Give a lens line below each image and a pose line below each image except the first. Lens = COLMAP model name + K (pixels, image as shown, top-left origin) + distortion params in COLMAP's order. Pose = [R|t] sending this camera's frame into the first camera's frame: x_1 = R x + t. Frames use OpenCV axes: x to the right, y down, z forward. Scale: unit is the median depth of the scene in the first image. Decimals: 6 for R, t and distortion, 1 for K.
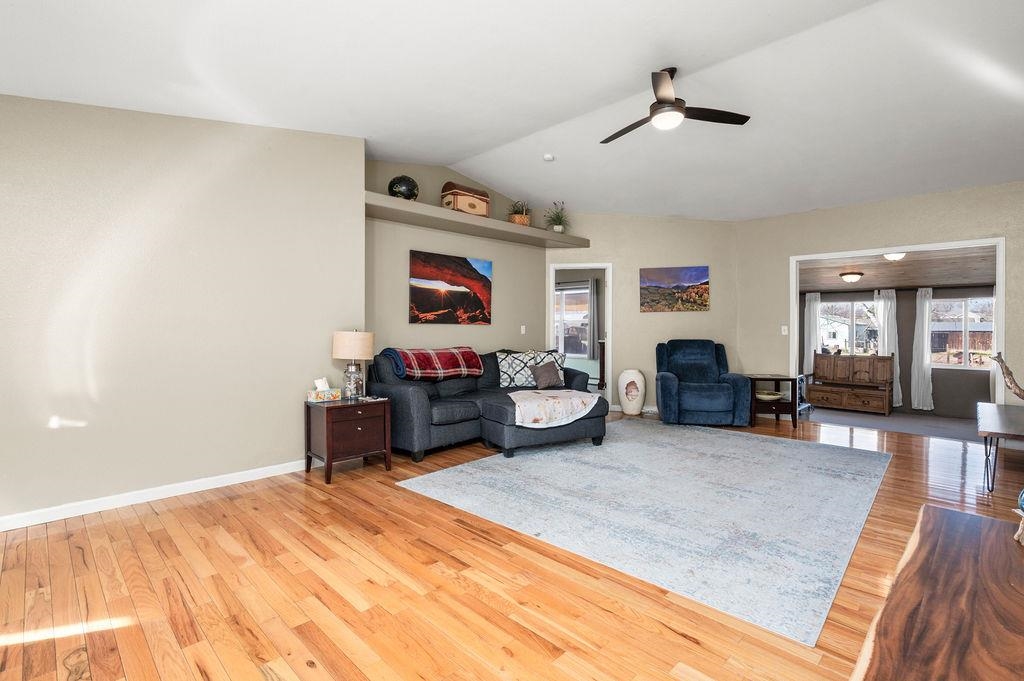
lens RADIAL K [[478.6, 0, 508.8], [0, 478.6, 328.2], [0, 0, 1]] dist [0.001726, -0.000280]
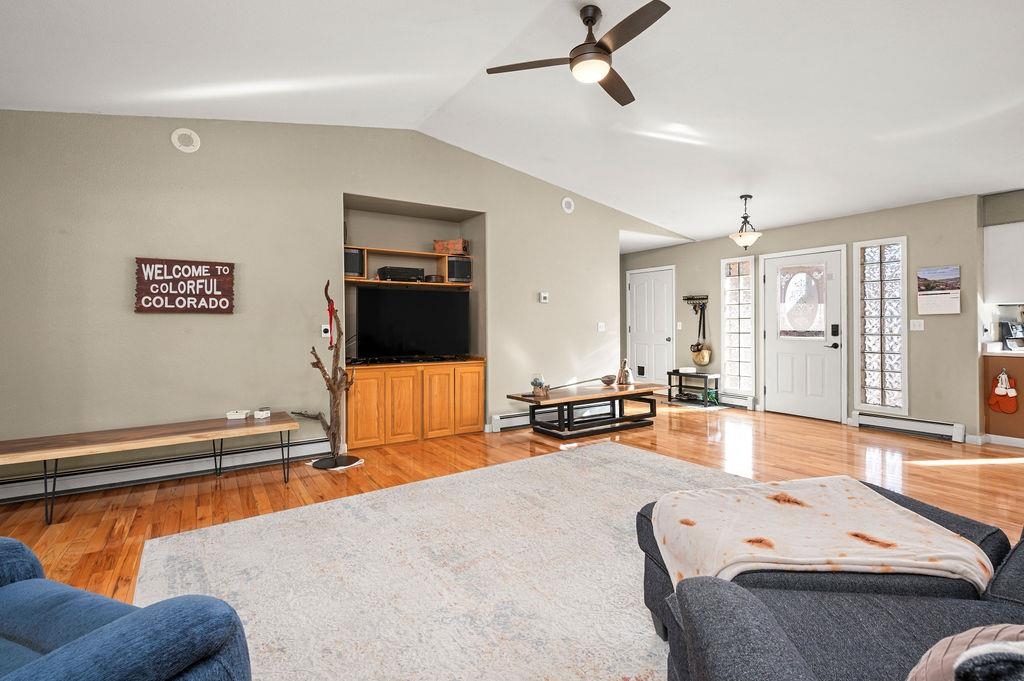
lens RADIAL K [[484.1, 0, 512.4], [0, 484.1, 324.6], [0, 0, 1]] dist [-0.000818, -0.000141]
pose [[-0.979985, 0.006047, 0.198982, 0.164837], [0.006587, 0.999976, 0.002053, -0.001852], [-0.198965, 0.003323, -0.980001, 1.010505]]
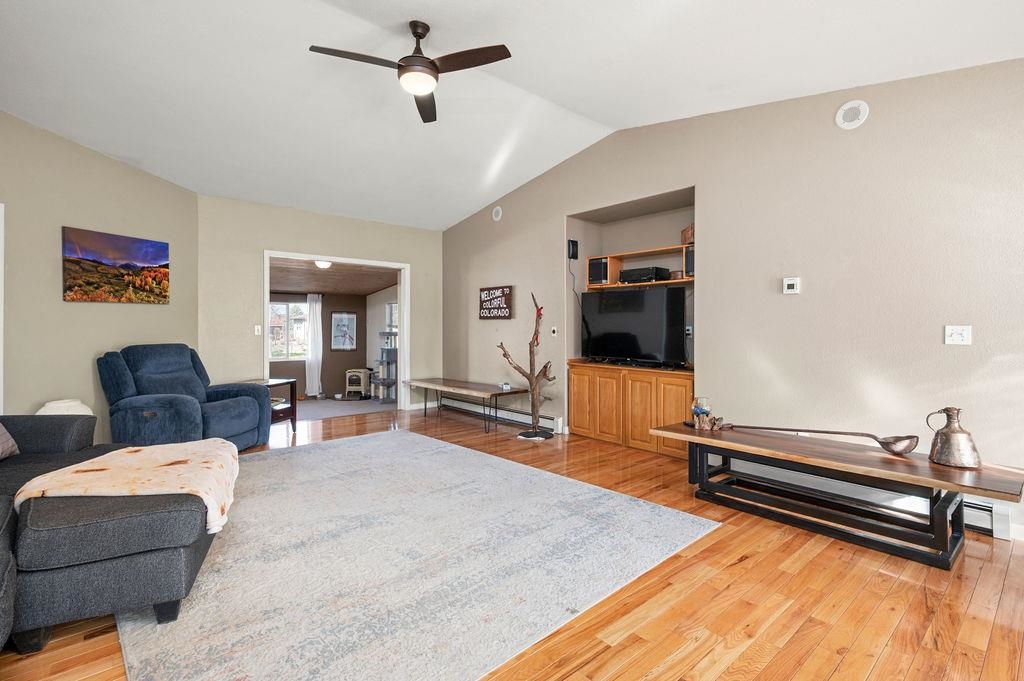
lens RADIAL K [[478.6, 0, 508.8], [0, 478.6, 328.2], [0, 0, 1]] dist [0.001726, -0.000280]
pose [[0.070944, -0.003337, 0.997475, -0.277719], [0.000129, 0.999994, 0.003336, -0.002131], [-0.997480, -0.000108, 0.070944, 0.427693]]
